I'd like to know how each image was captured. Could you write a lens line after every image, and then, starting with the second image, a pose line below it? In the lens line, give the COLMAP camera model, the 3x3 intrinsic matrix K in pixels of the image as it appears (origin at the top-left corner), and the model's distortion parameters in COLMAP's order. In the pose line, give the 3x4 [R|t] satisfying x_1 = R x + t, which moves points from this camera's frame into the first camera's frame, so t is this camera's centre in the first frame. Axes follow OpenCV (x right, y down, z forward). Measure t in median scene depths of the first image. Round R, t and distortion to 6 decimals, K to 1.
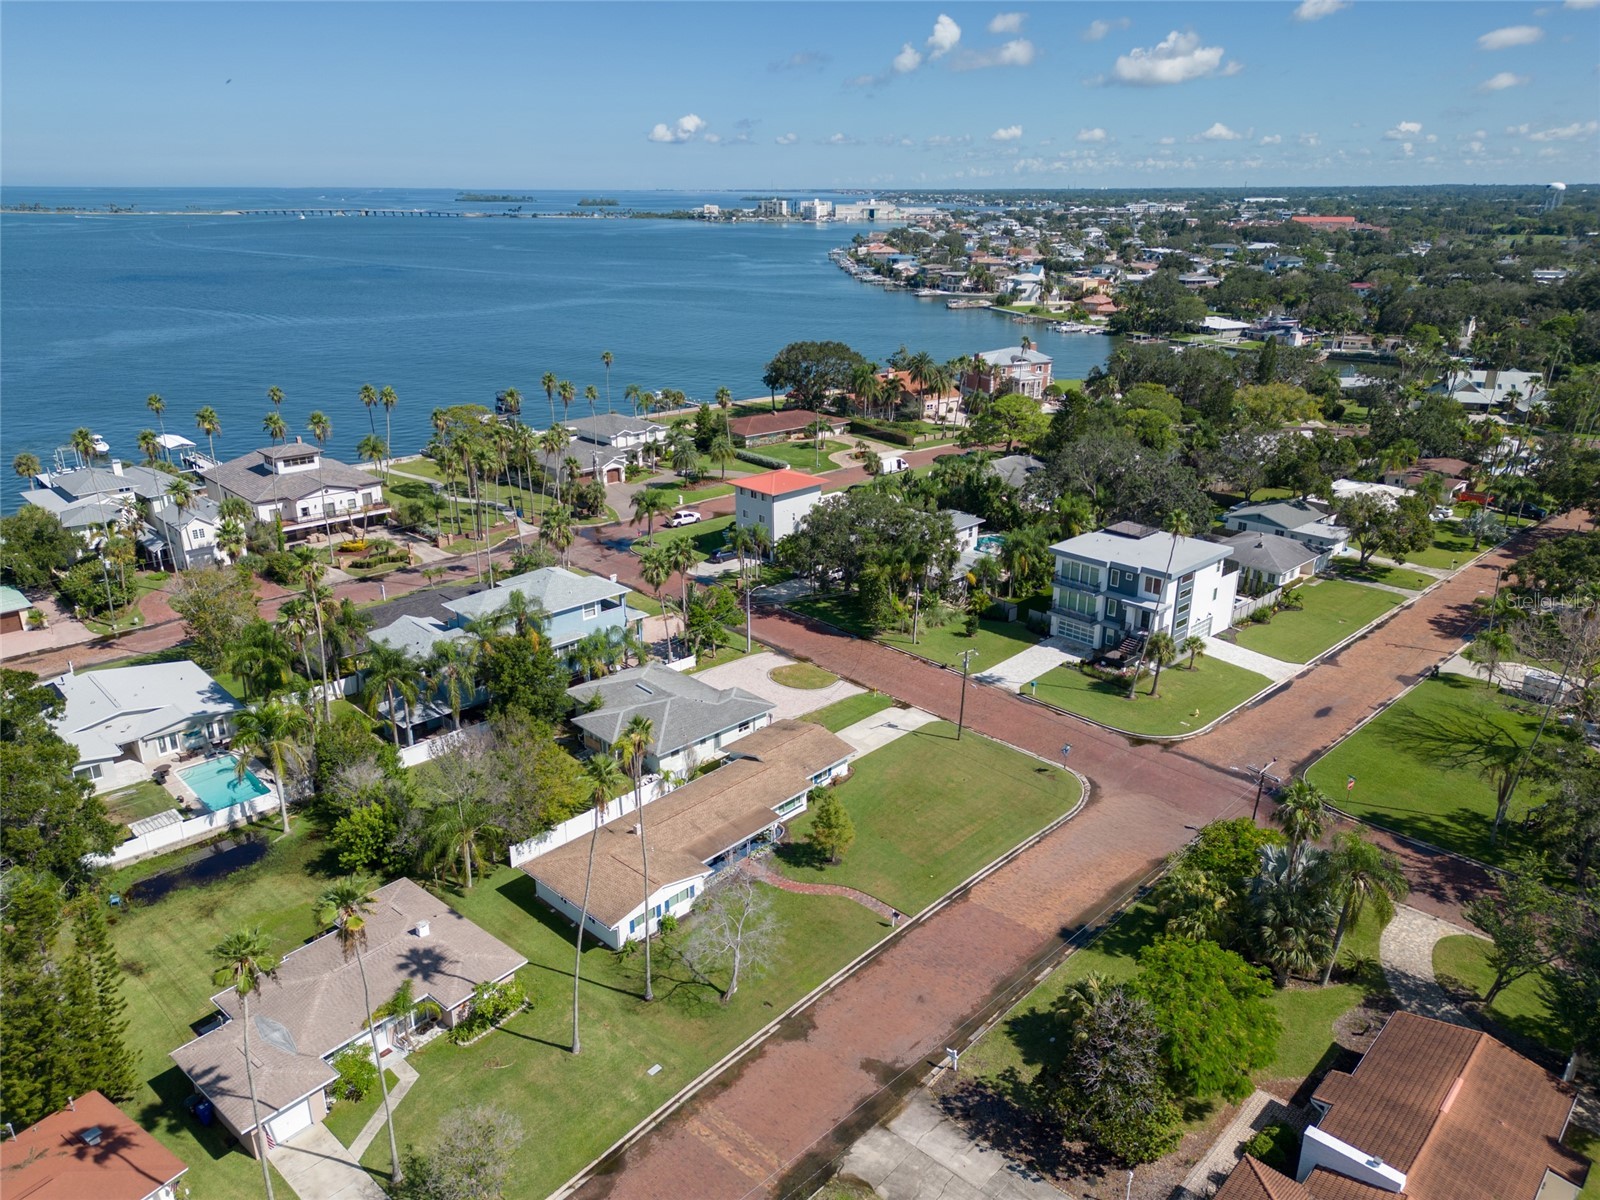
lens RADIAL K [[1113.0, 0, 800.0], [0, 1113.0, 600.0], [0, 0, 1]] dist [0.063484, -0.061002]
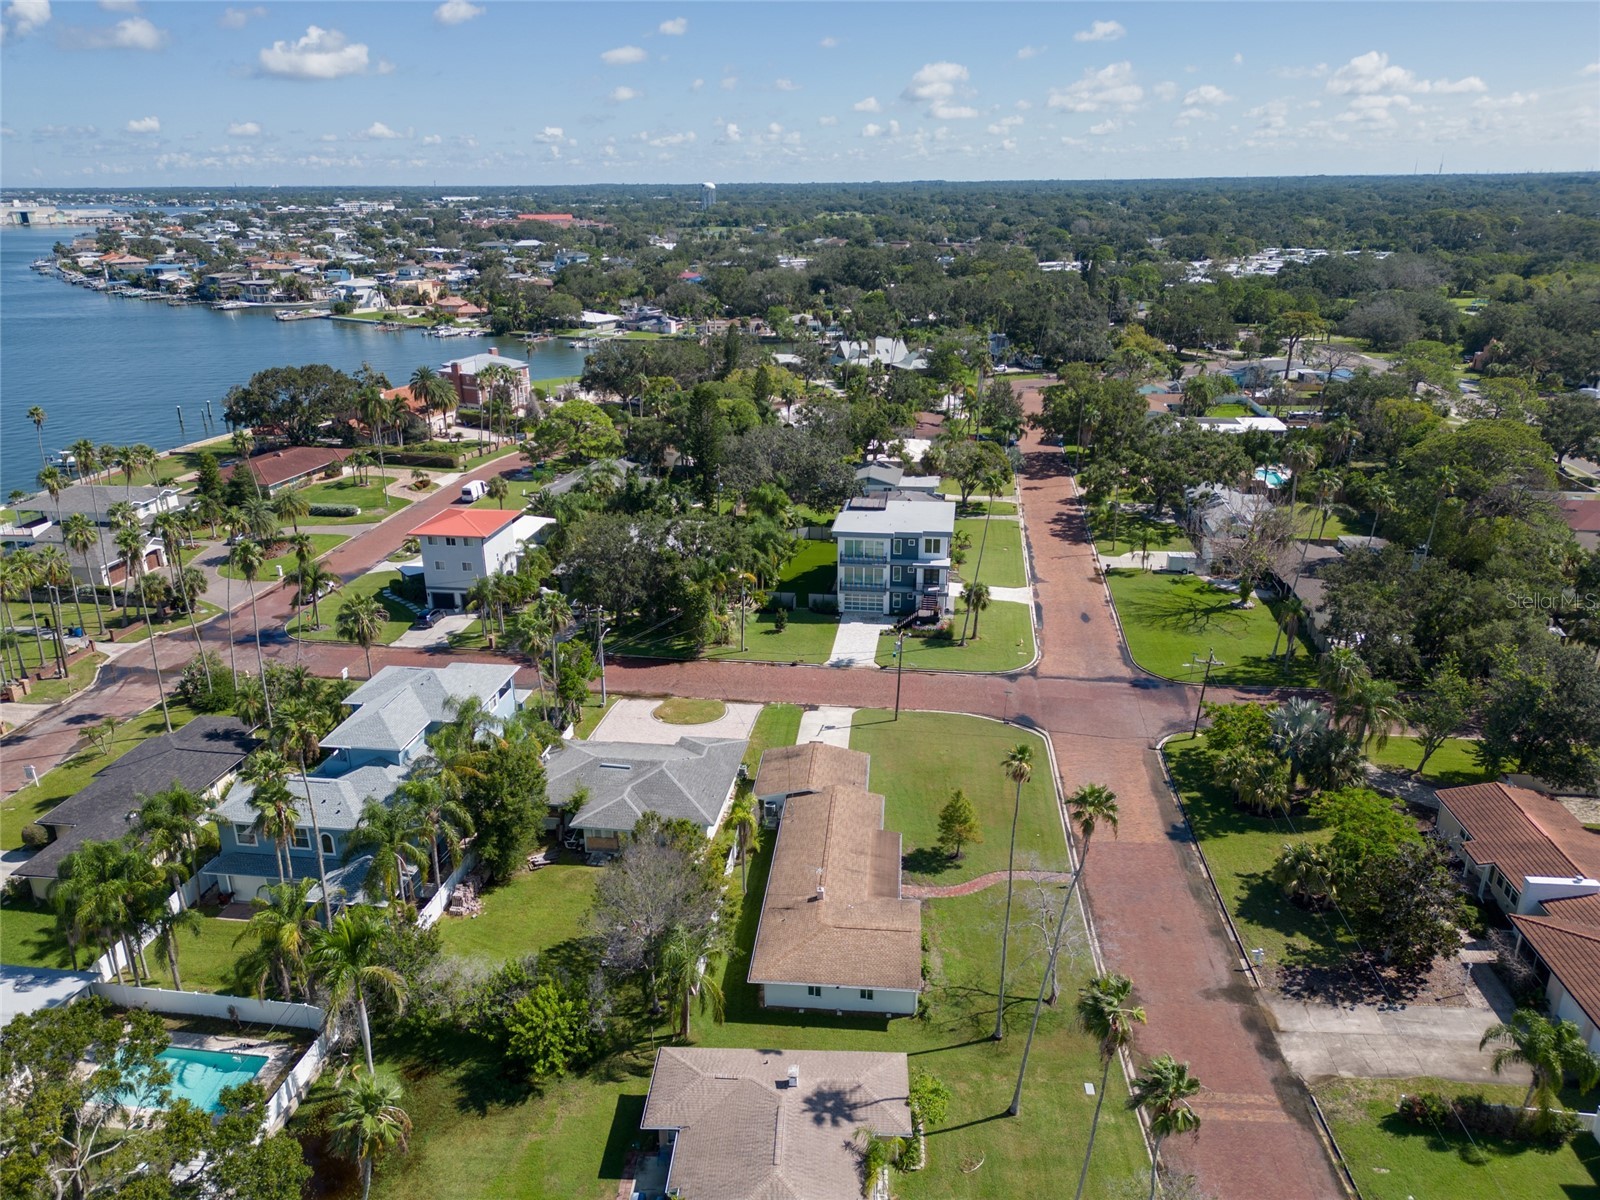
lens RADIAL K [[1113.0, 0, 800.0], [0, 1113.0, 600.0], [0, 0, 1]] dist [0.063484, -0.061002]
pose [[0.789213, -0.220009, 0.573358, -0.310236], [0.219468, 0.973013, 0.071273, -0.048355], [-0.573565, 0.069584, 0.816199, 0.120936]]
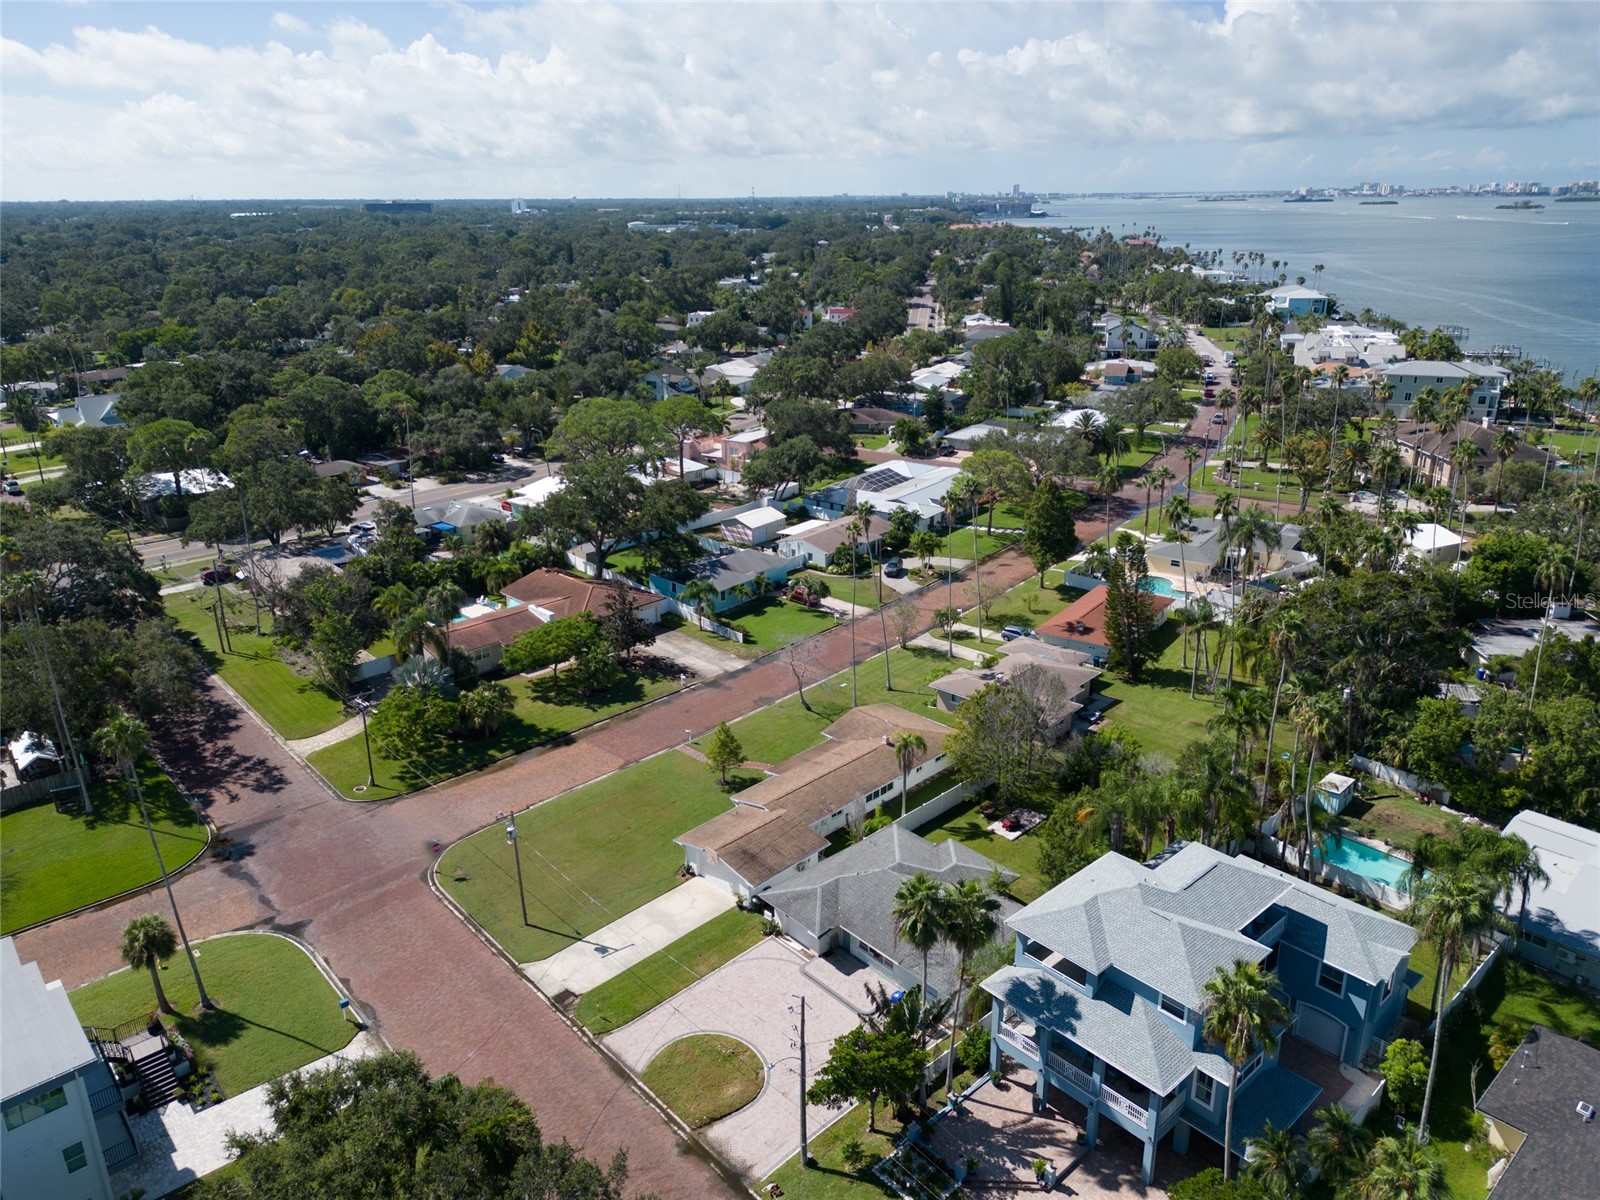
lens RADIAL K [[1113.0, 0, 800.0], [0, 1113.0, 600.0], [0, 0, 1]] dist [0.063484, -0.061002]
pose [[-0.999431, -0.003528, 0.033540, -0.045820], [0.019004, 0.762677, 0.646501, -0.339616], [-0.027861, 0.646771, -0.762176, 0.894726]]
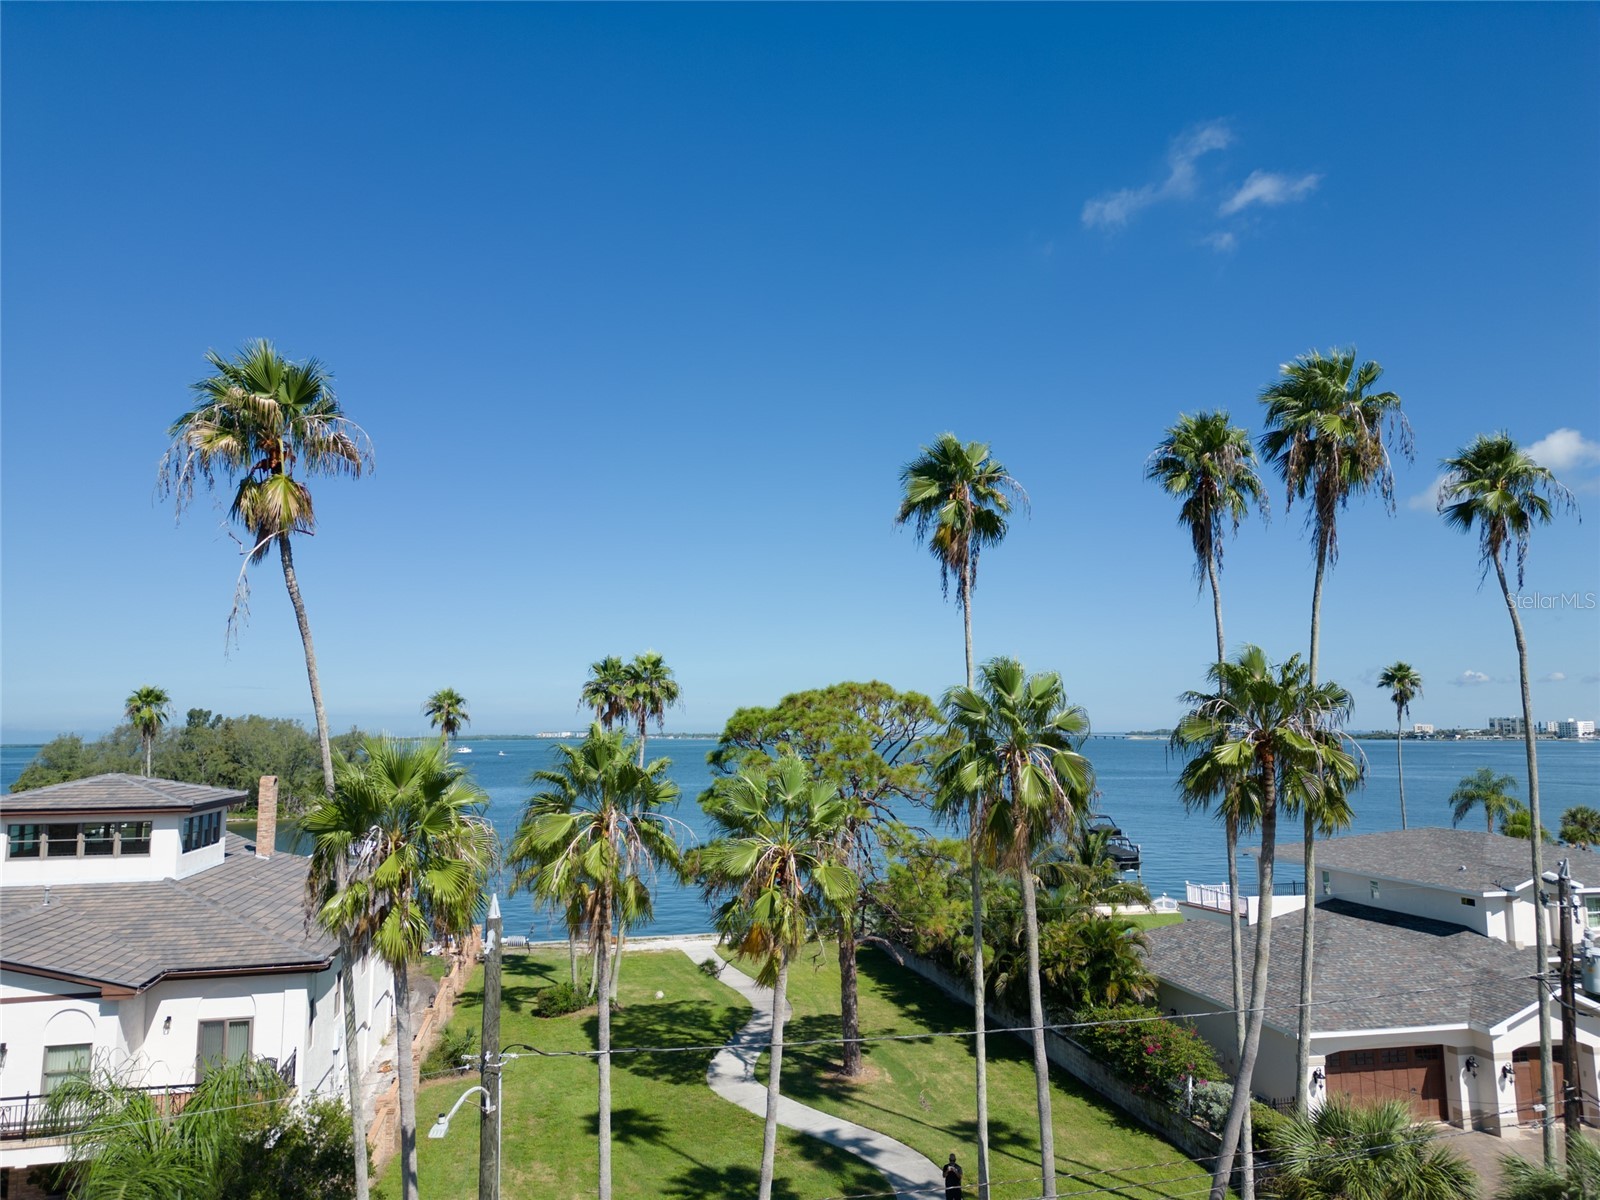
lens RADIAL K [[1113.0, 0, 800.0], [0, 1113.0, 600.0], [0, 0, 1]] dist [0.063484, -0.061002]
pose [[0.845356, -0.075711, -0.528811, -0.192939], [-0.173365, 0.897446, -0.405630, -0.098714], [0.505289, 0.434580, 0.745536, 0.876529]]
